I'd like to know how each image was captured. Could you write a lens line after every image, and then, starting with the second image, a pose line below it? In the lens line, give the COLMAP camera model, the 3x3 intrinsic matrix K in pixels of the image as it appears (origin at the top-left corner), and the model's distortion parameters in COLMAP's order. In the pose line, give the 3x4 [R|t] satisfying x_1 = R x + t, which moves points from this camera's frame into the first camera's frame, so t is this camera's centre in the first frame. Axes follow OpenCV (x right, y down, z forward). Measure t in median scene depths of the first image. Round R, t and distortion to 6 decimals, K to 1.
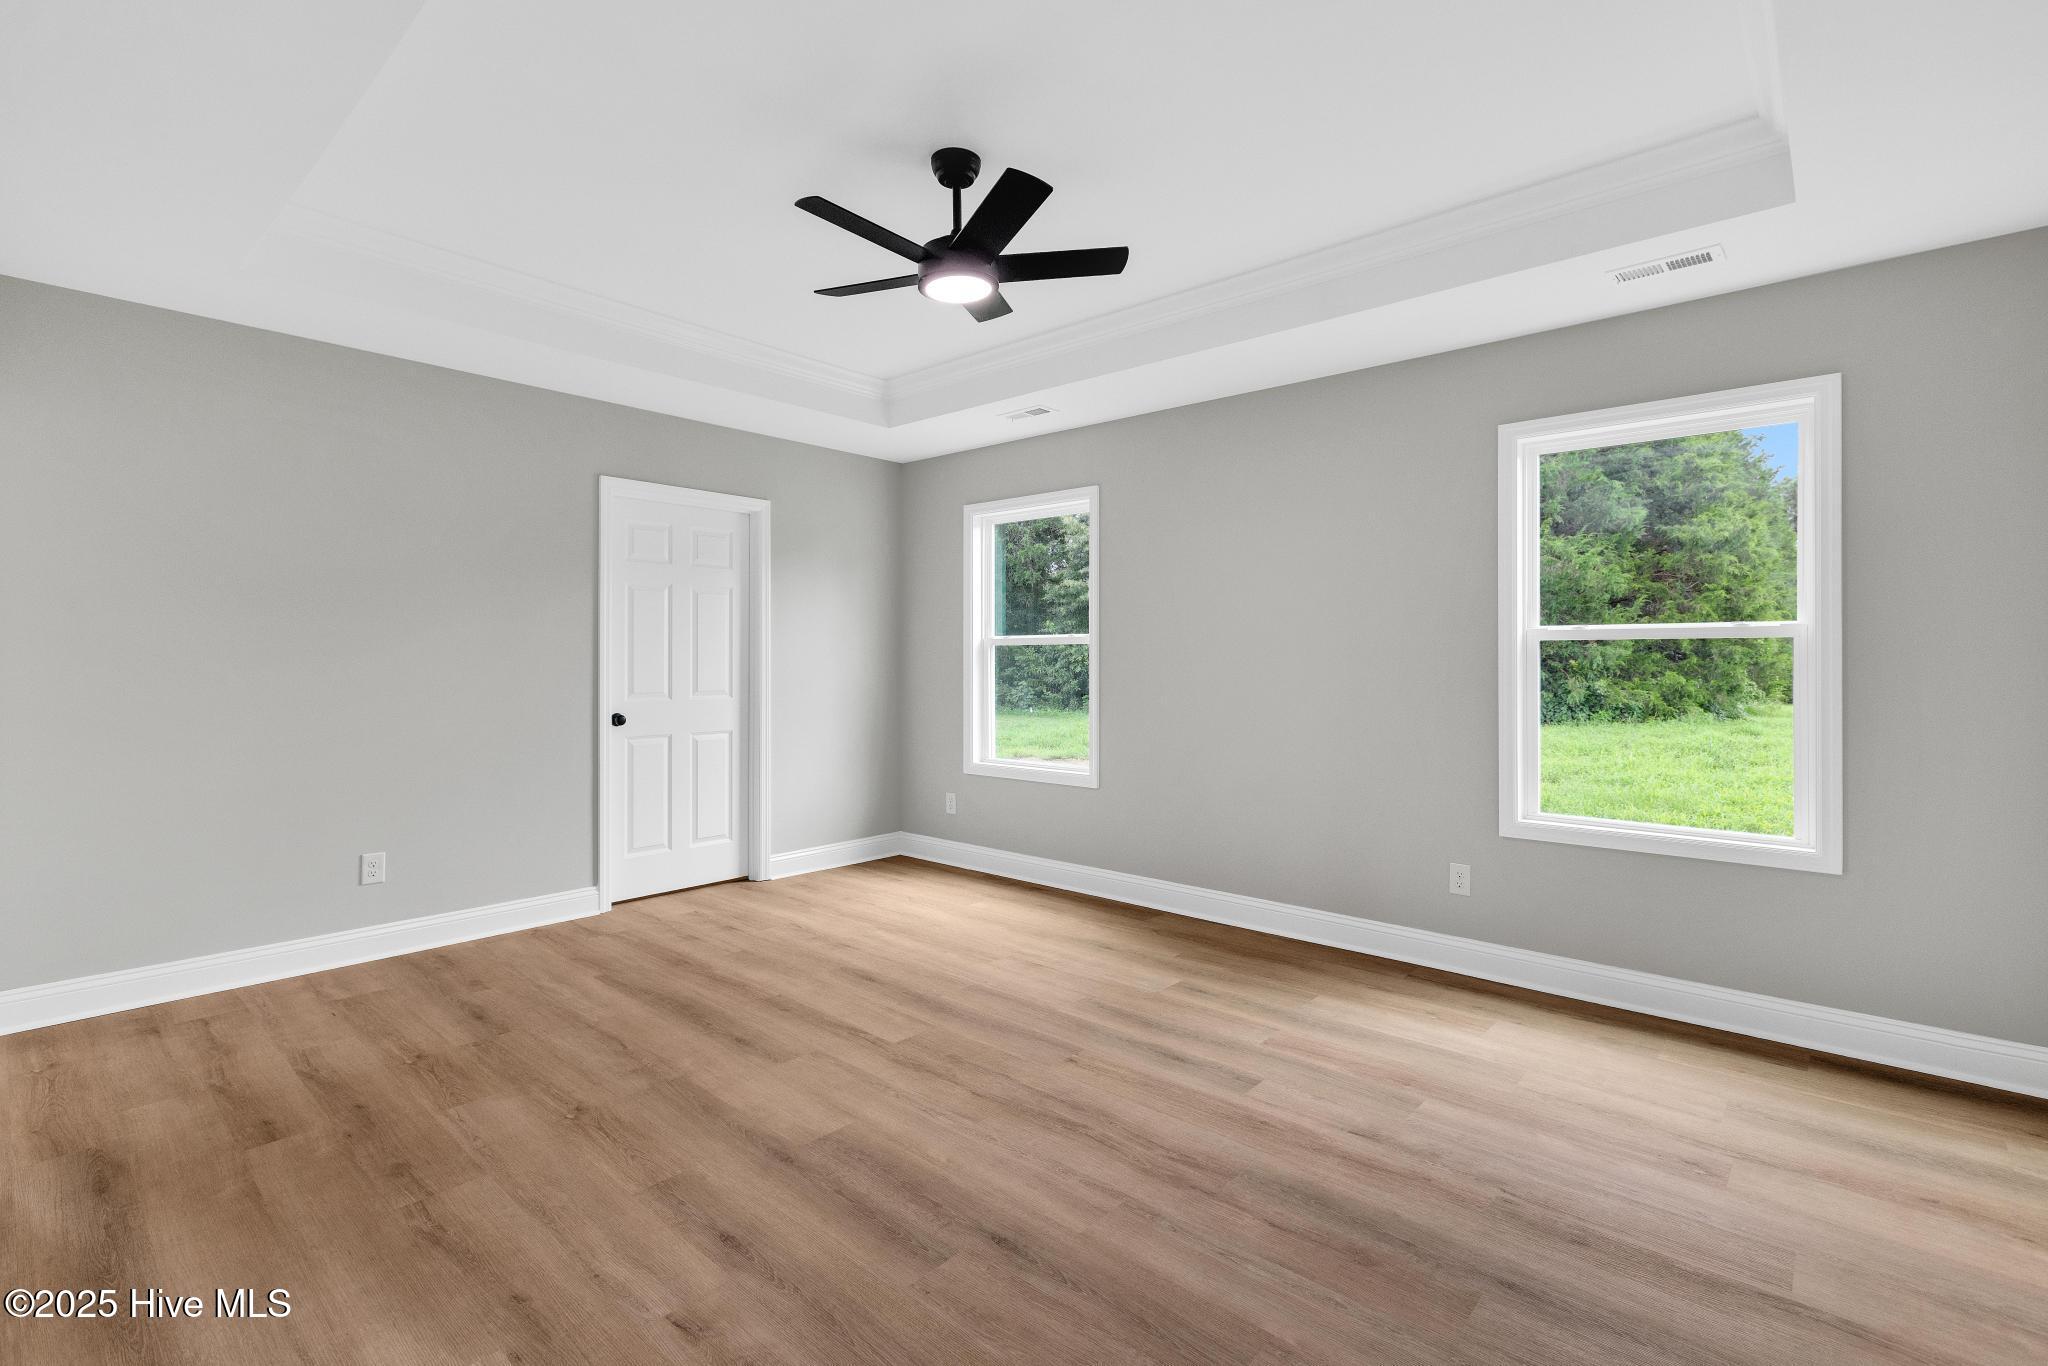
lens RADIAL K [[925.6, 0, 1016.8], [0, 925.6, 661.6], [0, 0, 1]] dist [0.003517, -0.000026]
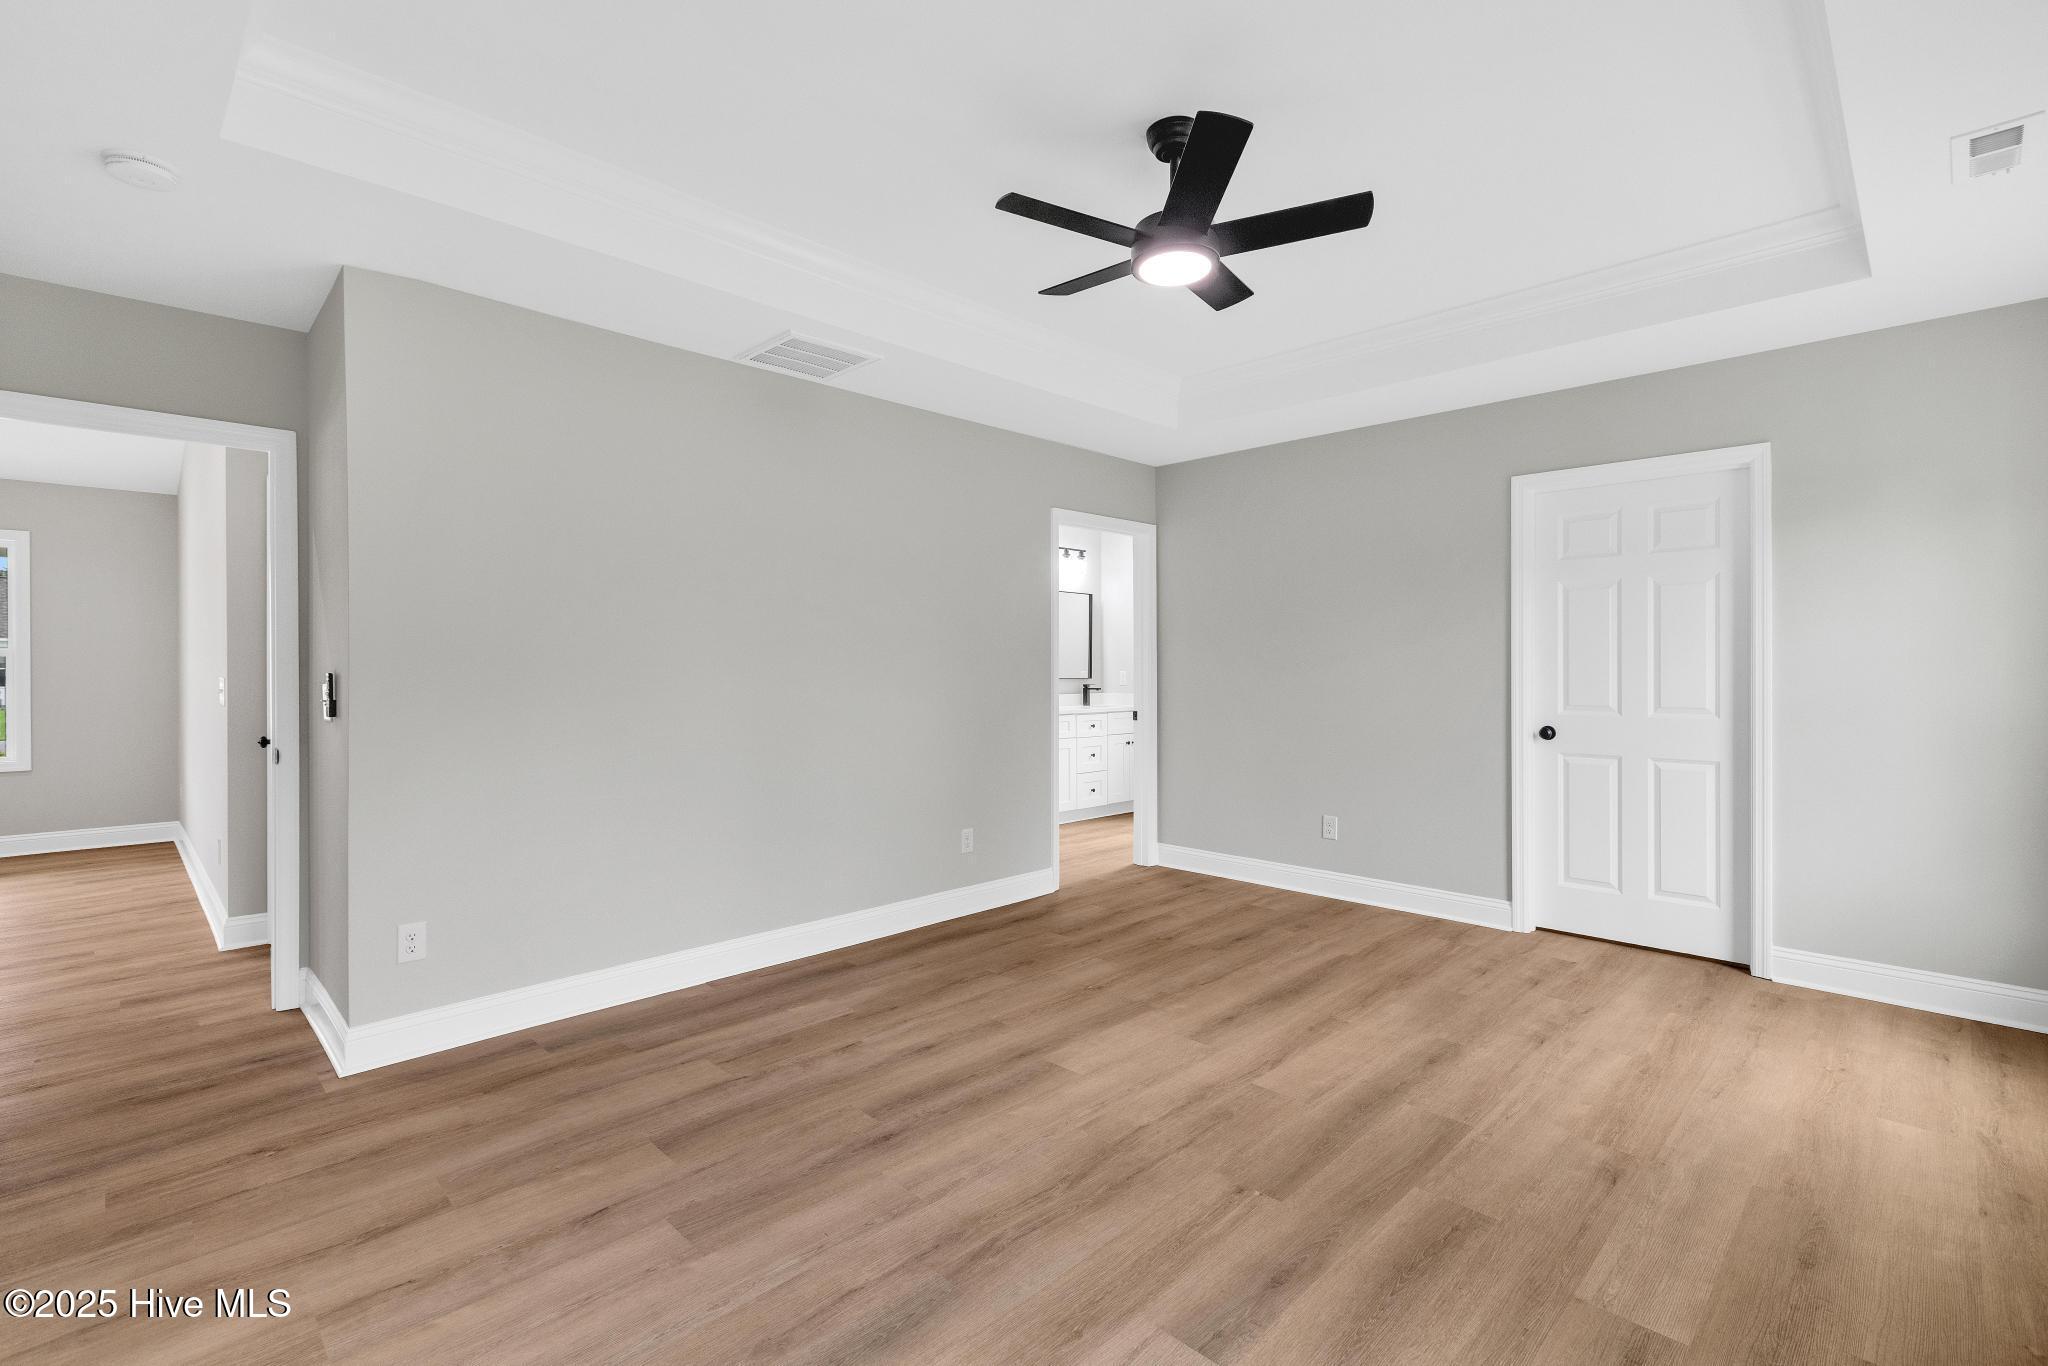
lens RADIAL K [[925.6, 0, 1058.1], [0, 925.6, 677.7], [0, 0, 1]] dist [0.003517, -0.000026]
pose [[-0.034926, 0.008299, -0.999355, 0.744267], [0.000141, 0.999966, 0.008299, -0.001162], [0.999390, 0.000149, -0.034926, 0.782840]]
